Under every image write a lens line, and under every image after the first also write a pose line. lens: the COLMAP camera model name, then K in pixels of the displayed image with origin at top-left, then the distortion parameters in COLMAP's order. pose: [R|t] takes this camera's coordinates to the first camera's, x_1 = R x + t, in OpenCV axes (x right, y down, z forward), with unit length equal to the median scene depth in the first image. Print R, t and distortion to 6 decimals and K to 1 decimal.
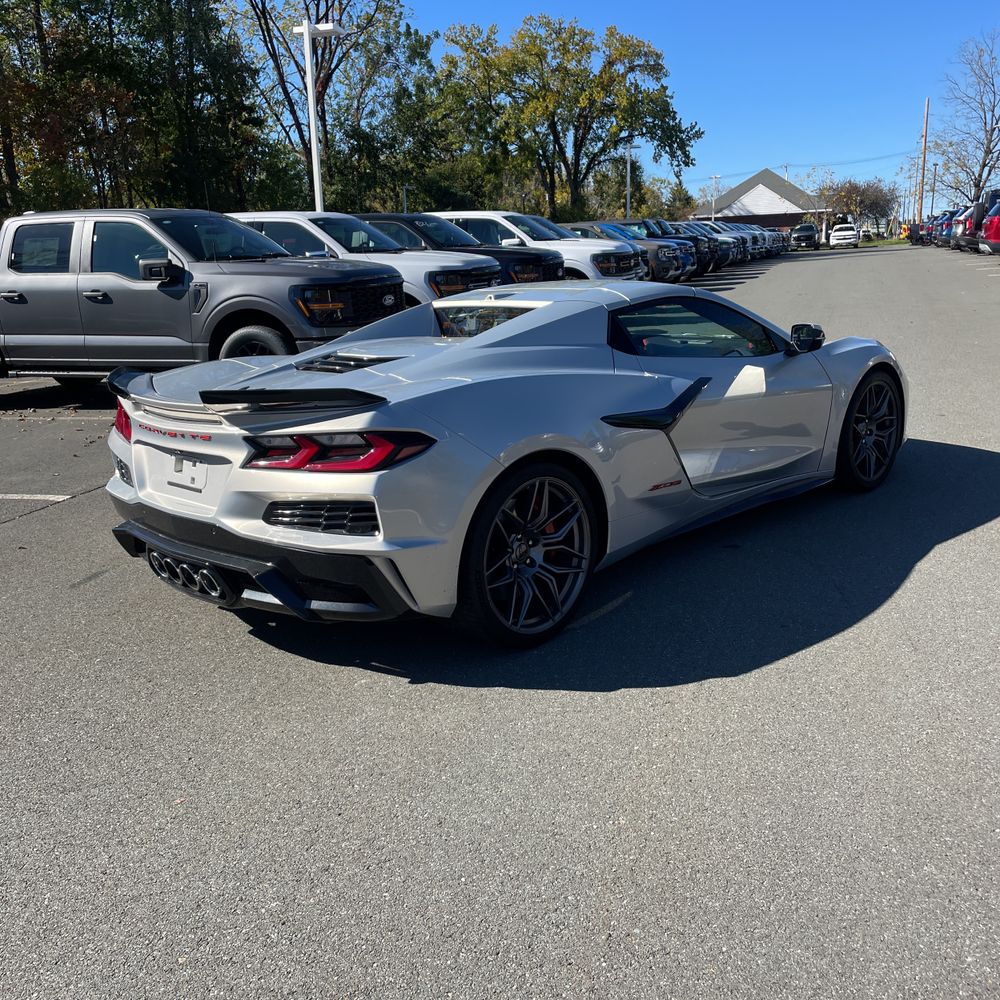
lens RADIAL K [[1015.3, 0, 497.0], [0, 1015.3, 488.9], [0, 0, 1]] dist [0.079164, -0.125612]
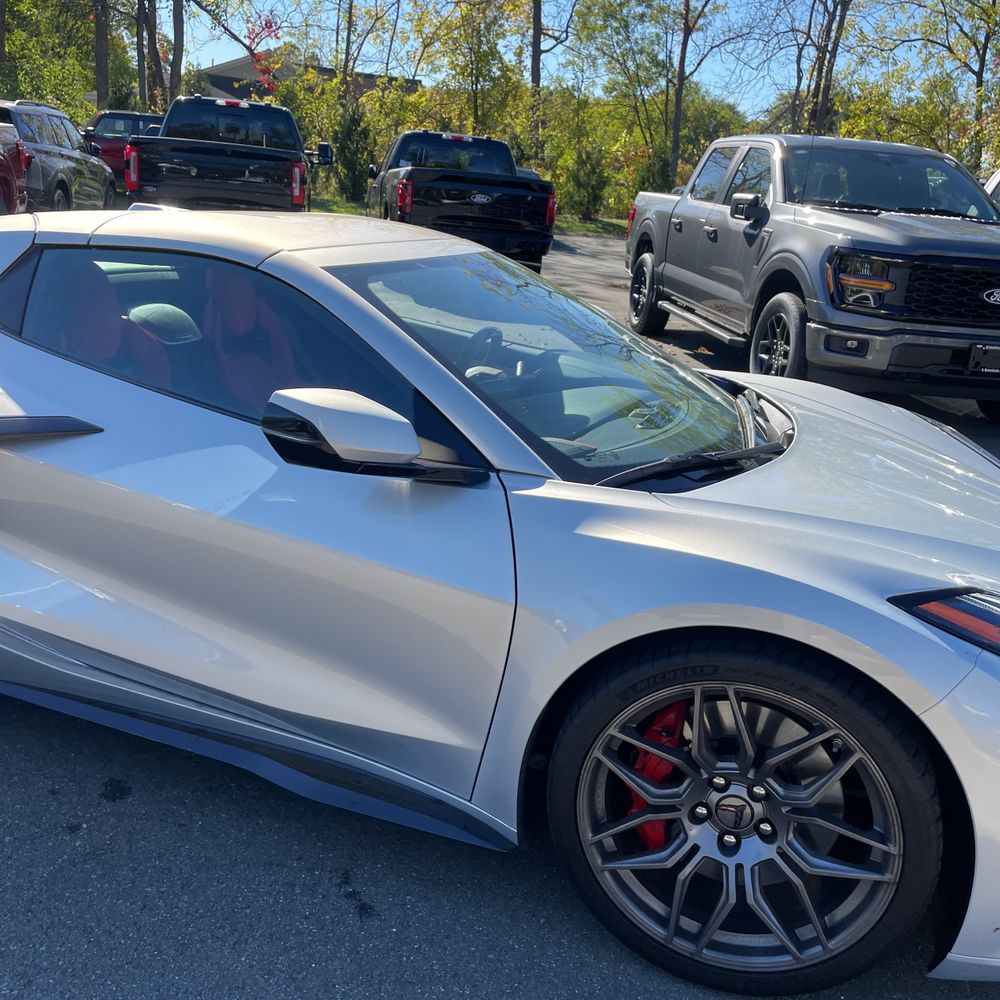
lens RADIAL K [[1006.8, 0, 500.0], [0, 1006.8, 500.0], [0, 0, 1]] dist [0.071904, -0.089054]
pose [[0.444125, 0.352470, -0.823722, 0.126012], [-0.317127, 0.921694, 0.223407, -0.044464], [0.837964, 0.162004, 0.521125, 0.171063]]
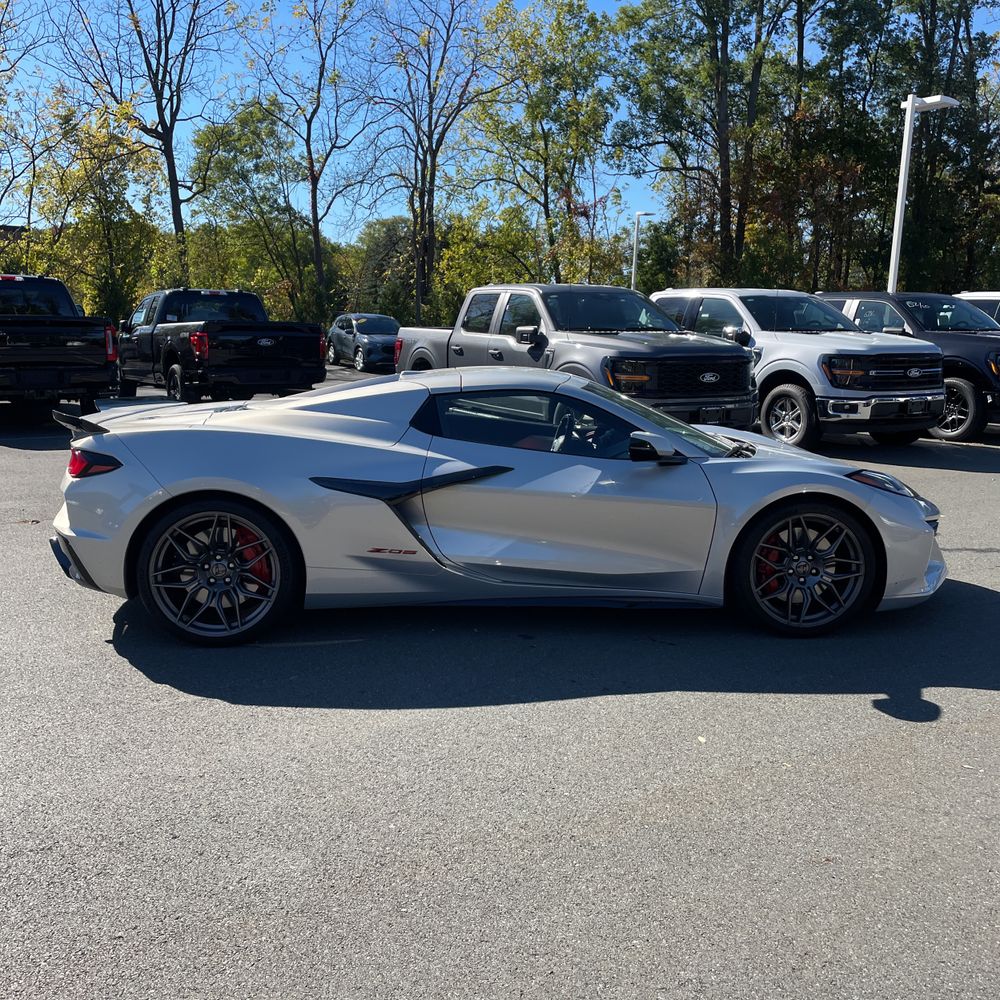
lens RADIAL K [[1001.6, 0, 500.0], [0, 1001.6, 500.0], [0, 0, 1]] dist [0.096138, -0.117917]
pose [[0.752285, 0.170350, -0.636434, 0.159015], [-0.201082, 0.979270, 0.024429, -0.018564], [0.627402, 0.109598, 0.770944, 0.038607]]
